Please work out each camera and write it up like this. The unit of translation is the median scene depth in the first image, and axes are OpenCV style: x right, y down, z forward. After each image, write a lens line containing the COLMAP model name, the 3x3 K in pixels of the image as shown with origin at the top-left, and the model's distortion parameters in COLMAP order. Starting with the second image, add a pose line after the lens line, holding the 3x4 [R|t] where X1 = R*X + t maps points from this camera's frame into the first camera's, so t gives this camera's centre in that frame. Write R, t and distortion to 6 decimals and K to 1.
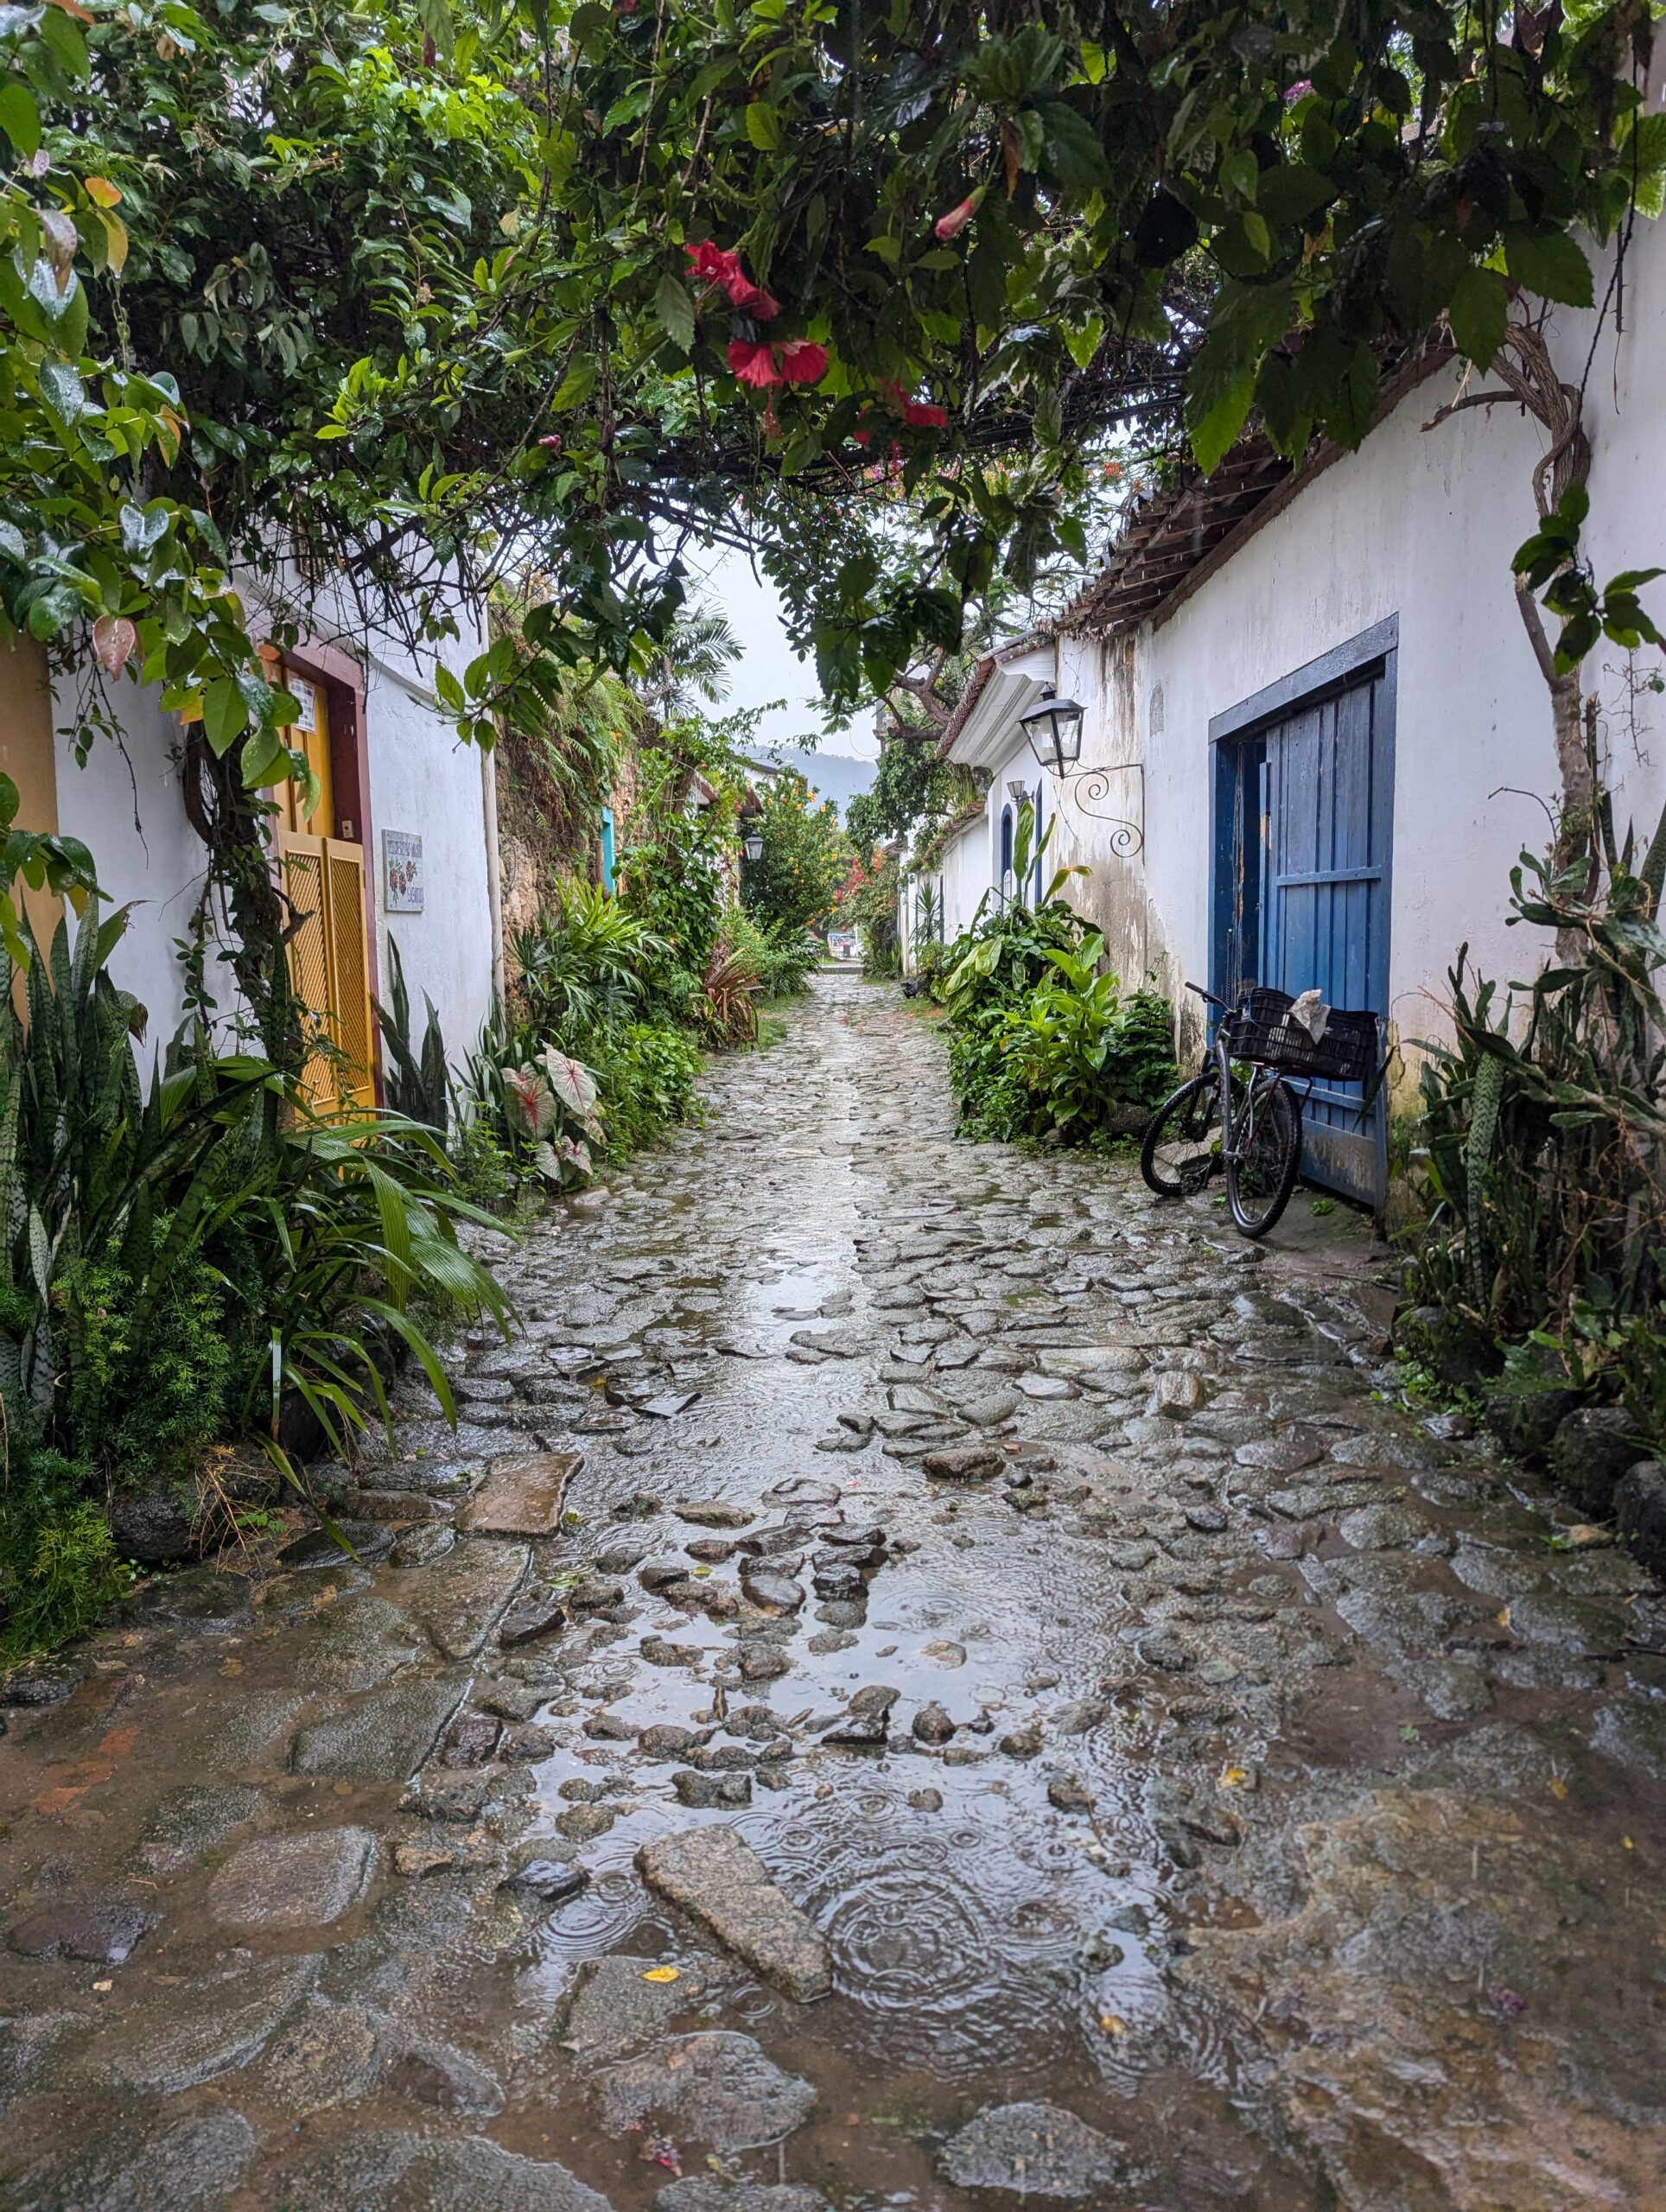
lens RADIAL K [[1540.3, 0, 833.0], [0, 1540.3, 1106.0], [0, 0, 1]] dist [0.003042, 0.000421]
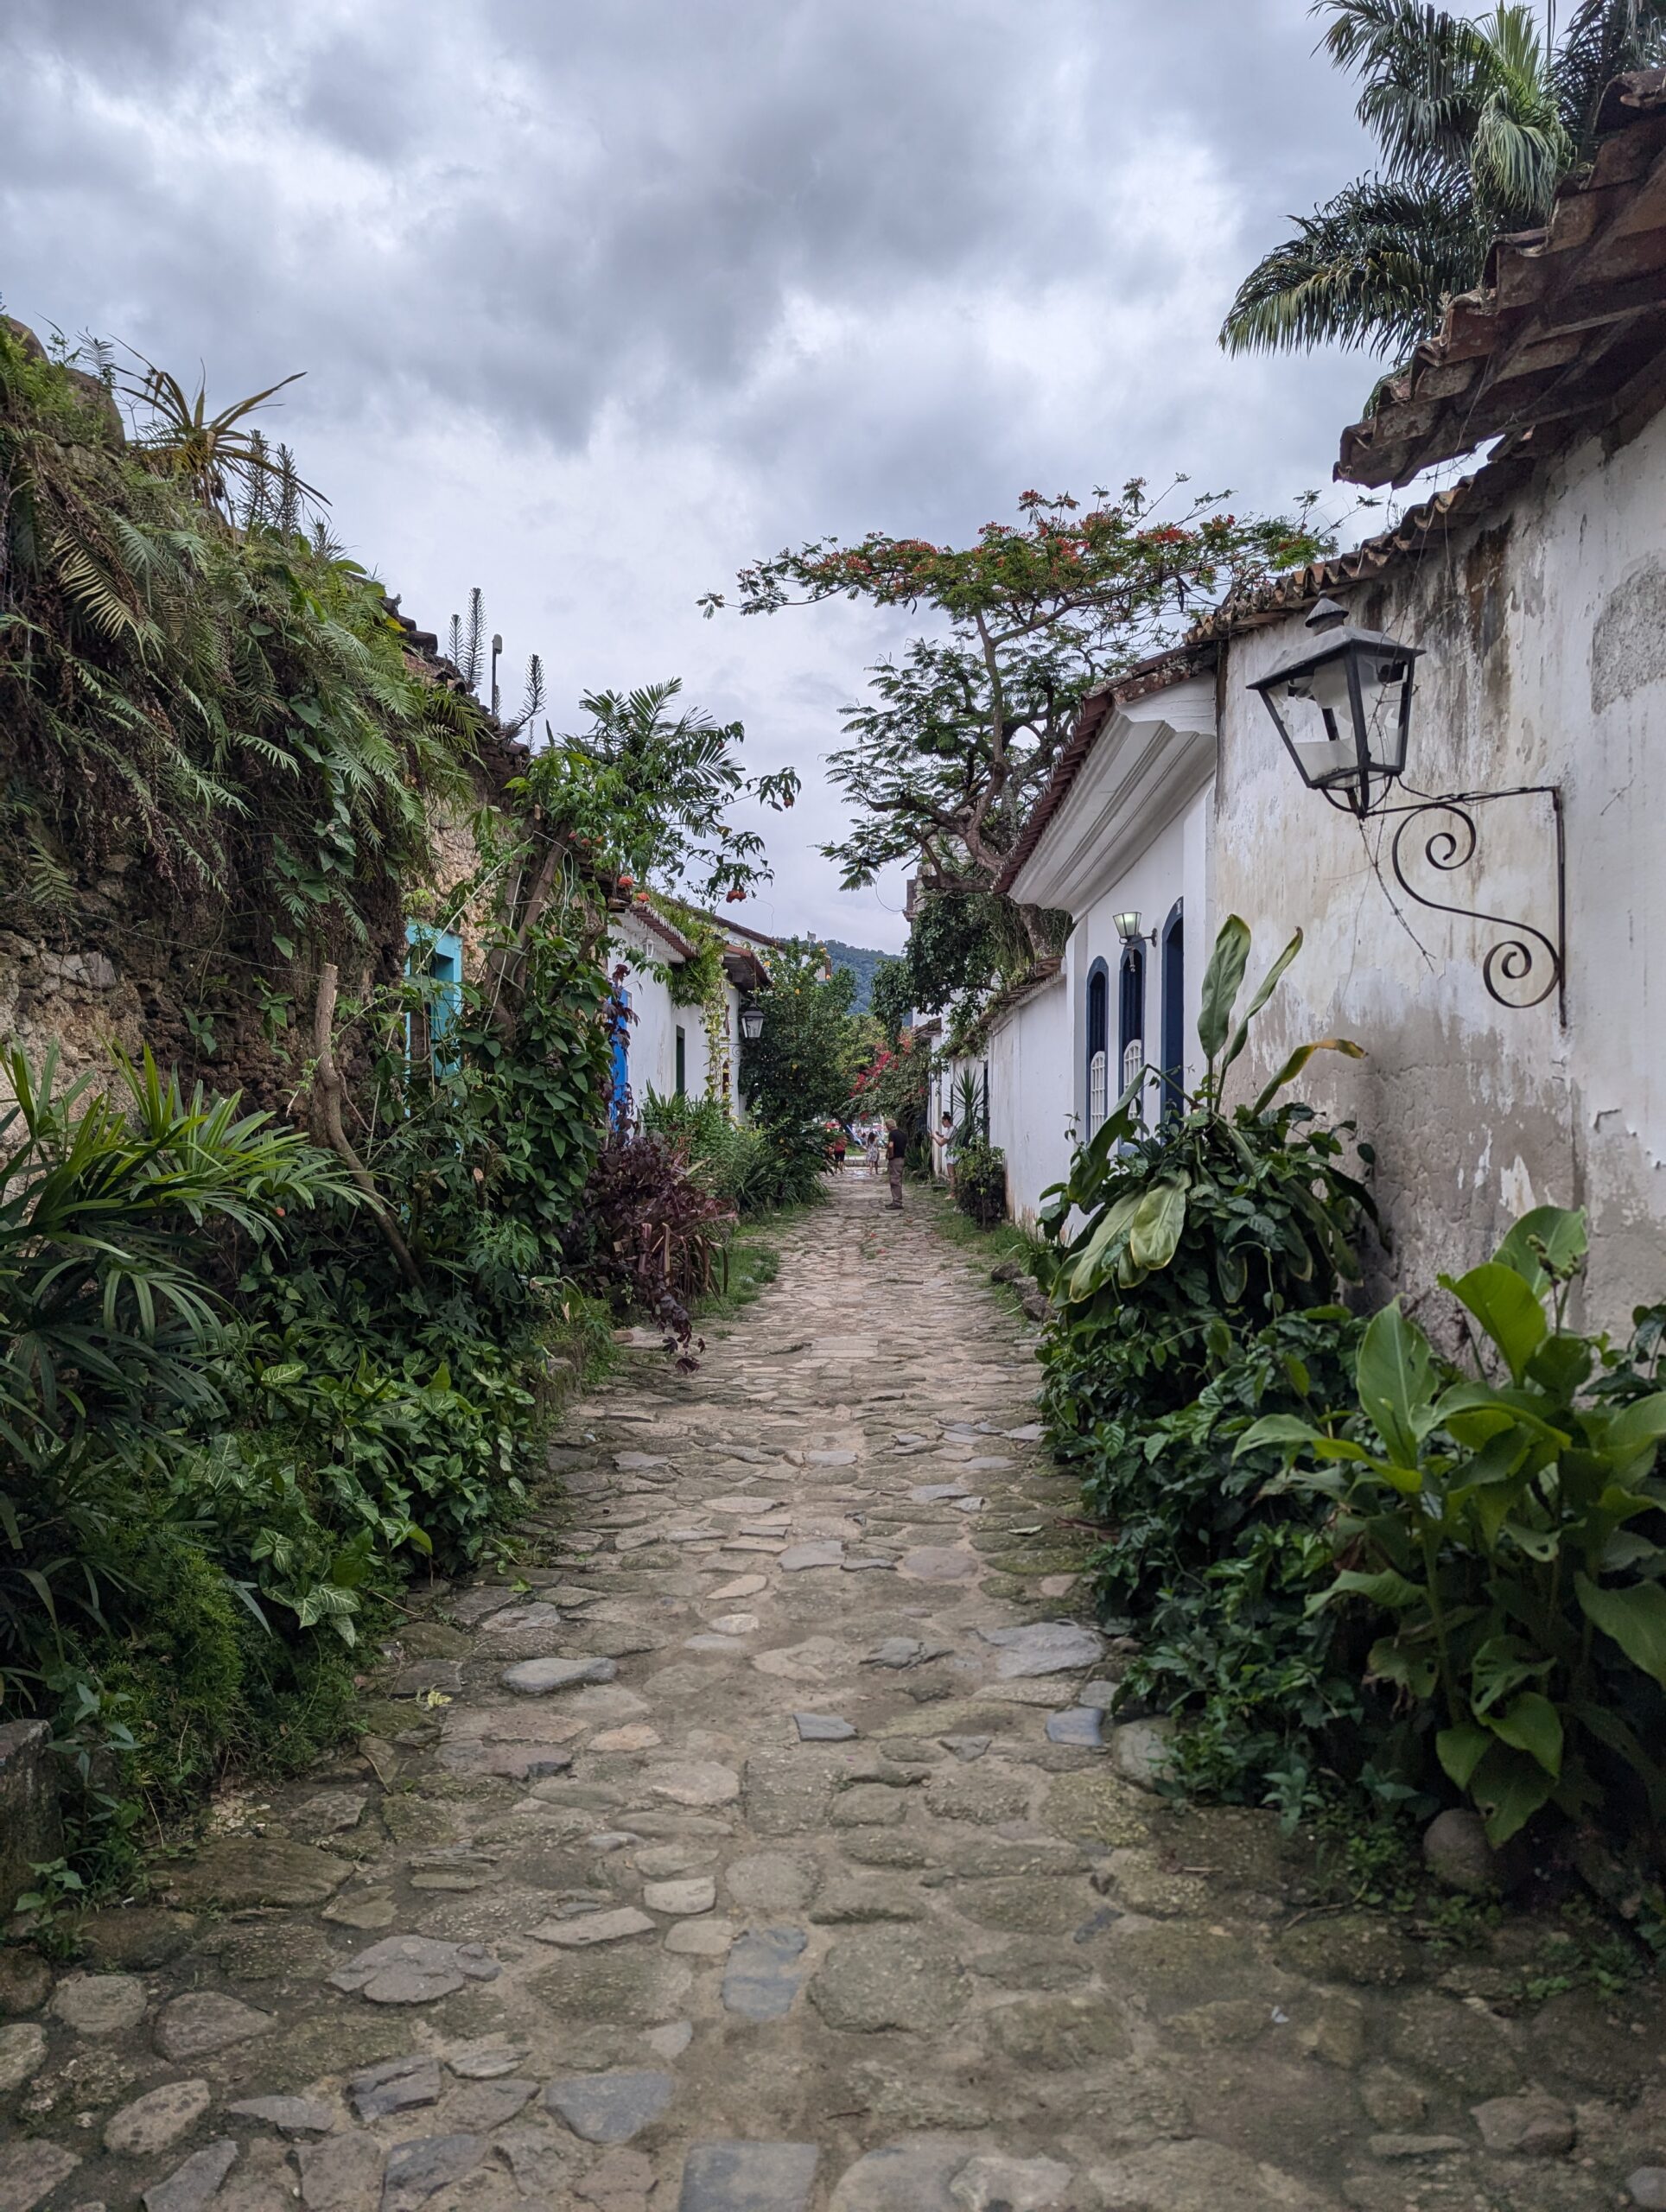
lens RADIAL K [[1540.3, 0, 833.0], [0, 1540.3, 1106.0], [0, 0, 1]] dist [0.003042, 0.000421]
pose [[0.999678, 0.018930, -0.016888, 0.005305], [-0.020830, 0.992492, -0.120525, -0.030887], [0.014480, 0.120838, 0.992567, 0.223061]]
